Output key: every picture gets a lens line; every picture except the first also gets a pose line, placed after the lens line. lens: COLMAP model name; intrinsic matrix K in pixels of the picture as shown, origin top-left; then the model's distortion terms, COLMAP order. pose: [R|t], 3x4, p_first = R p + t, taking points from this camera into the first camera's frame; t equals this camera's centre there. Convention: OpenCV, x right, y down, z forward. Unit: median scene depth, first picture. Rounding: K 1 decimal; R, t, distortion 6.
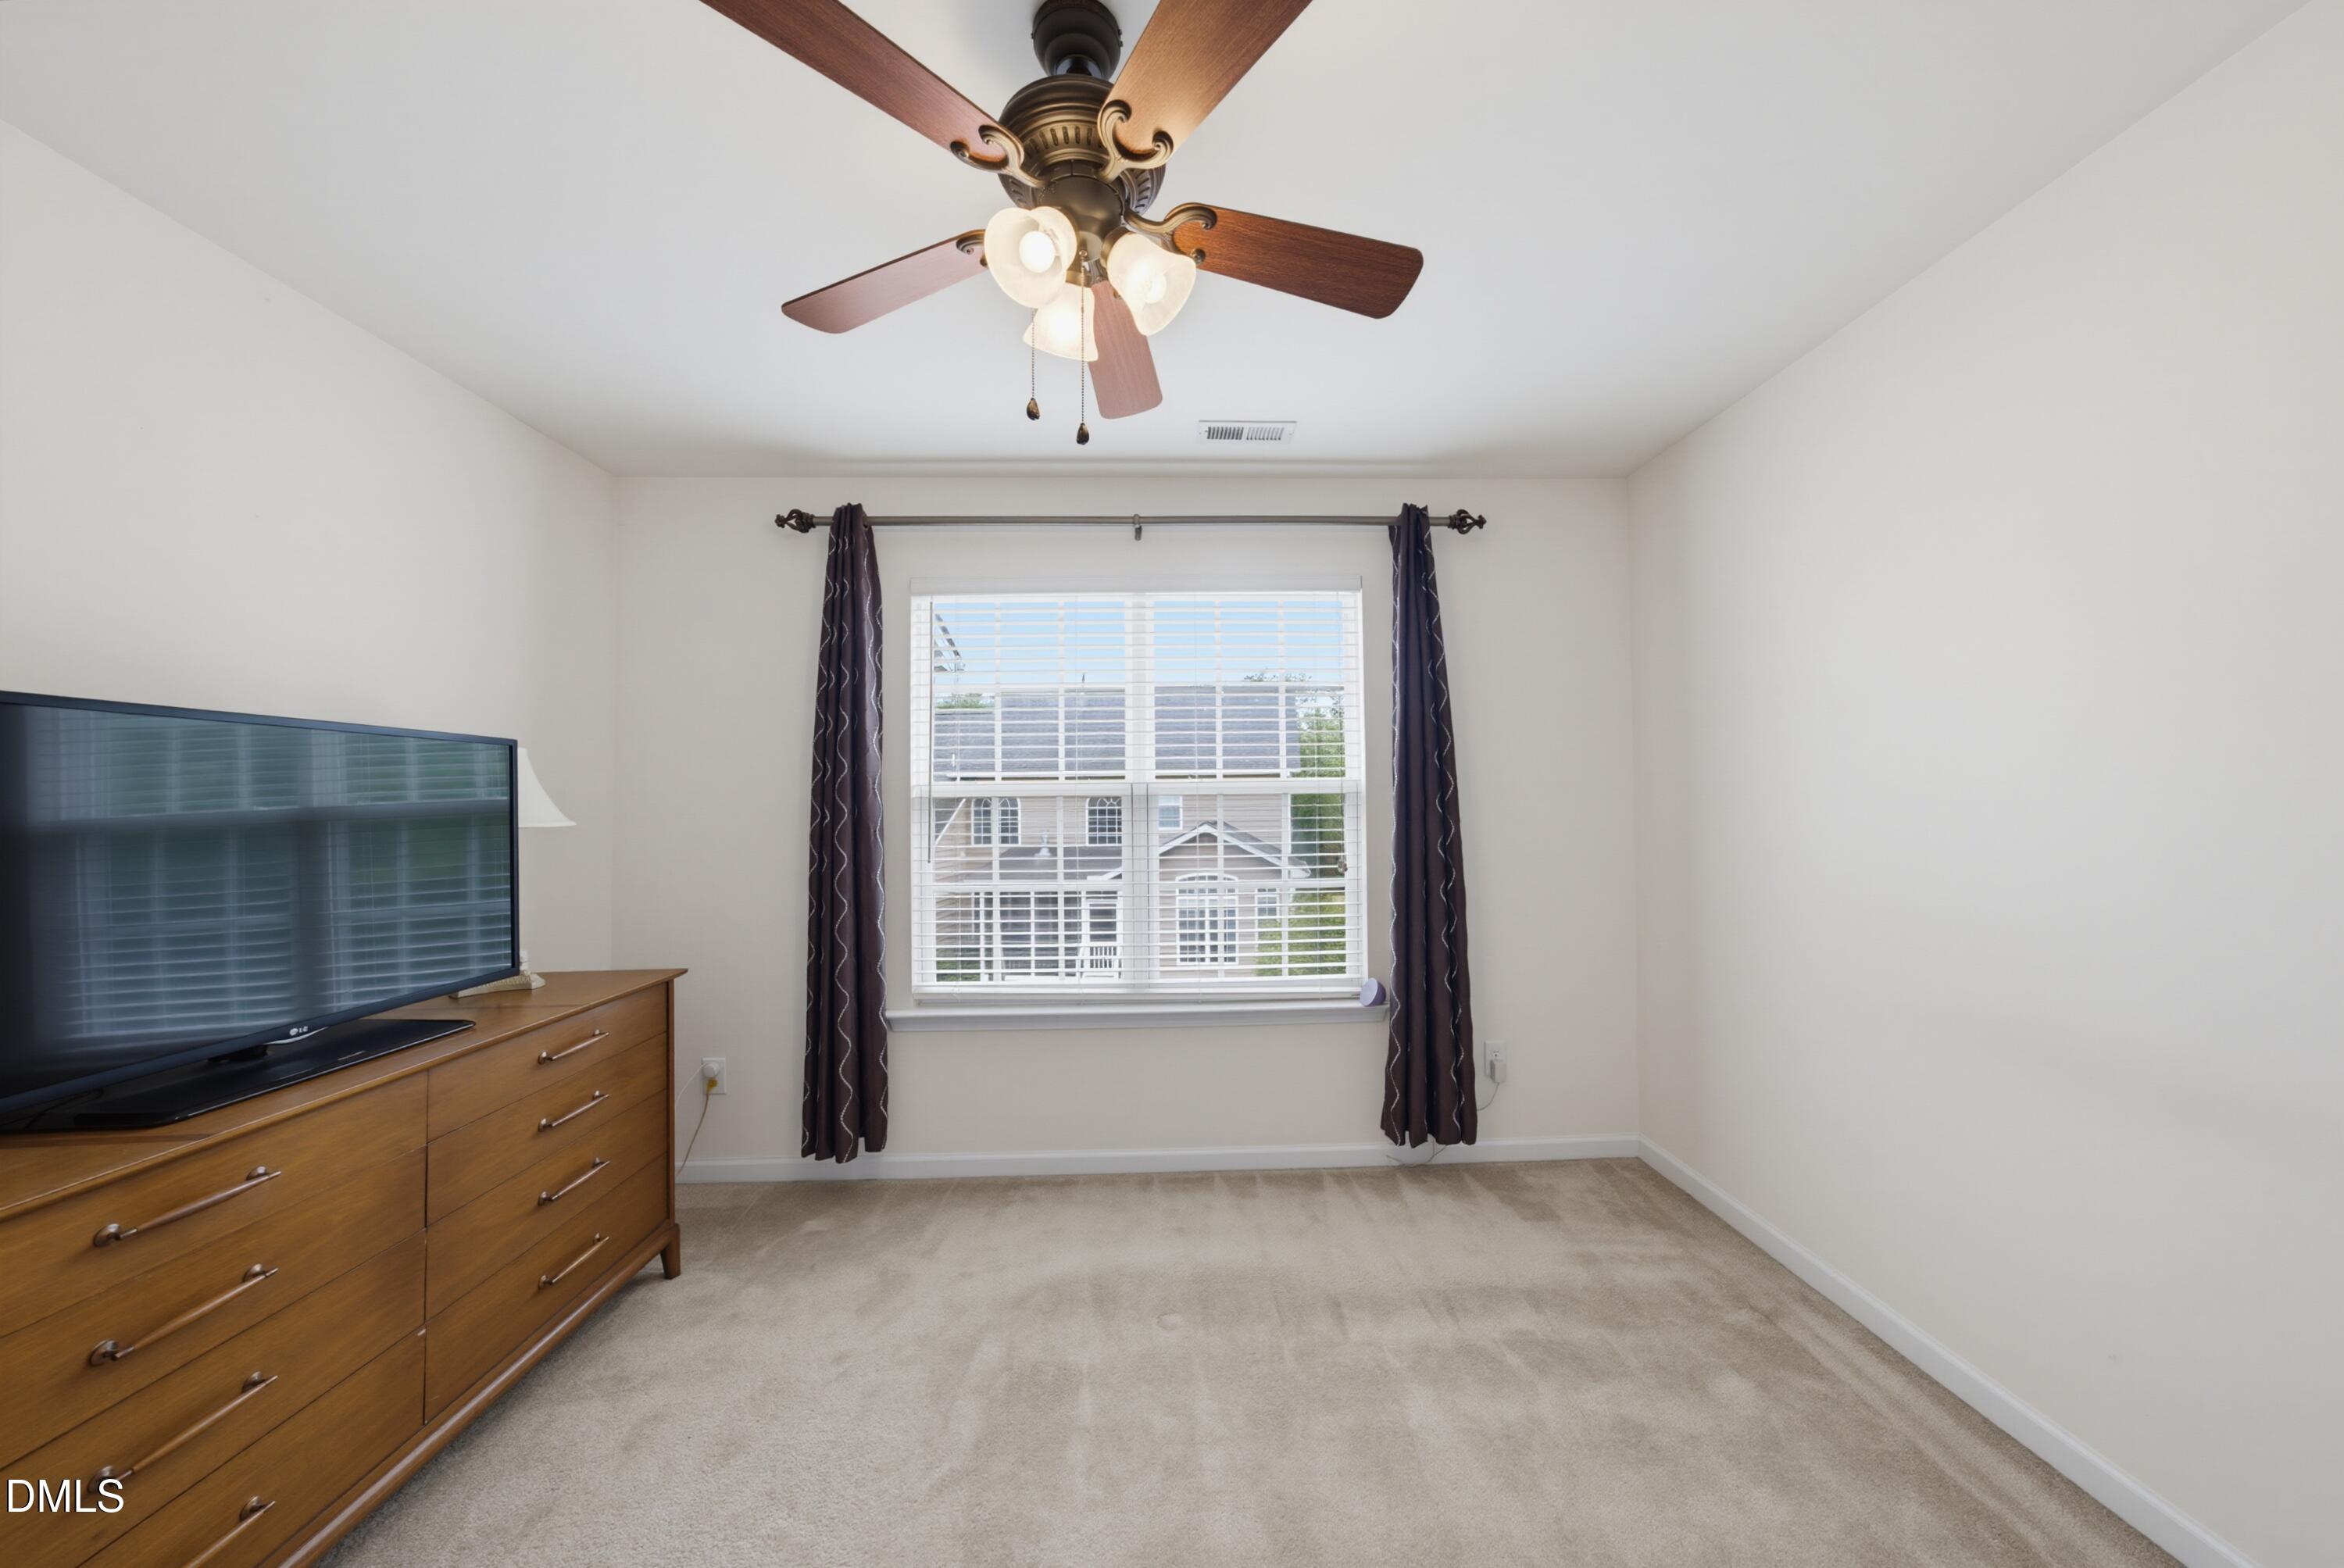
lens RADIAL K [[802.8, 0, 1172.0], [0, 802.8, 784.0], [0, 0, 1]] dist [-0.000200, -0.000009]
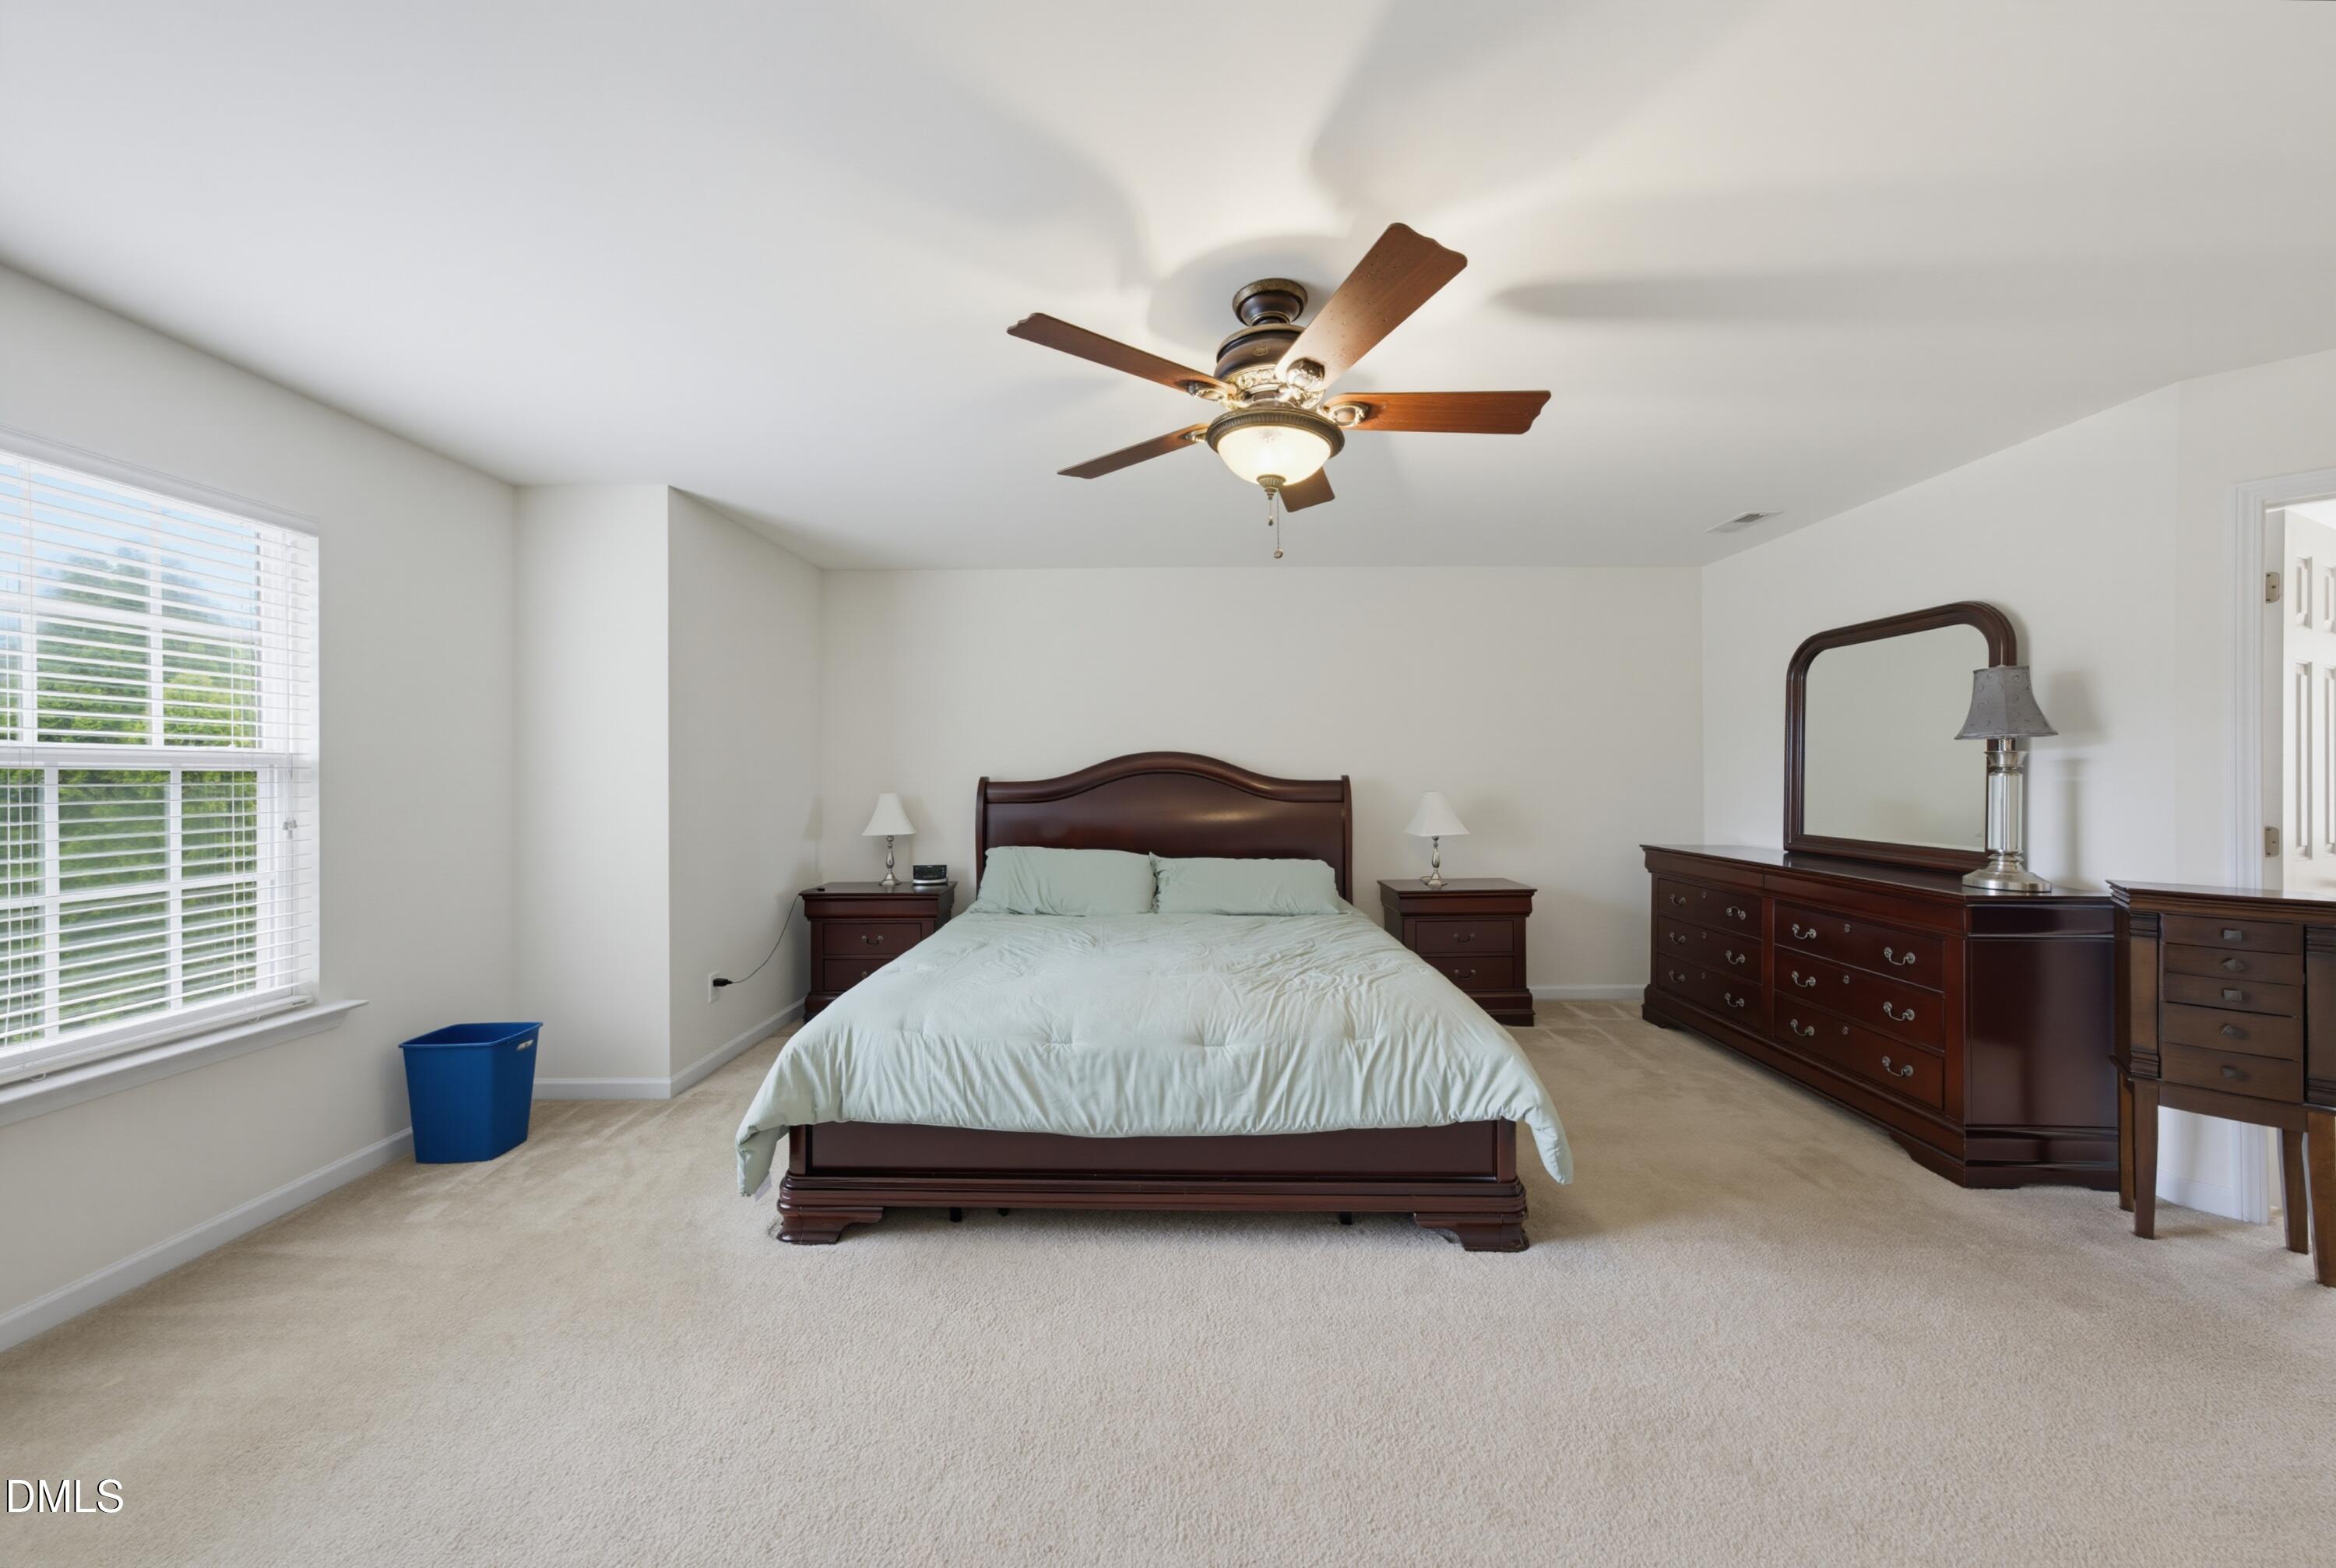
lens RADIAL K [[800.1, 0, 1168.0], [0, 800.1, 784.0], [0, 0, 1]] dist [-0.000200, -0.000009]
pose [[0.047487, -0.000085, 0.998872, -0.645579], [-0.008857, 0.999961, 0.000506, 0.022297], [-0.998833, -0.008871, 0.047484, 0.041061]]
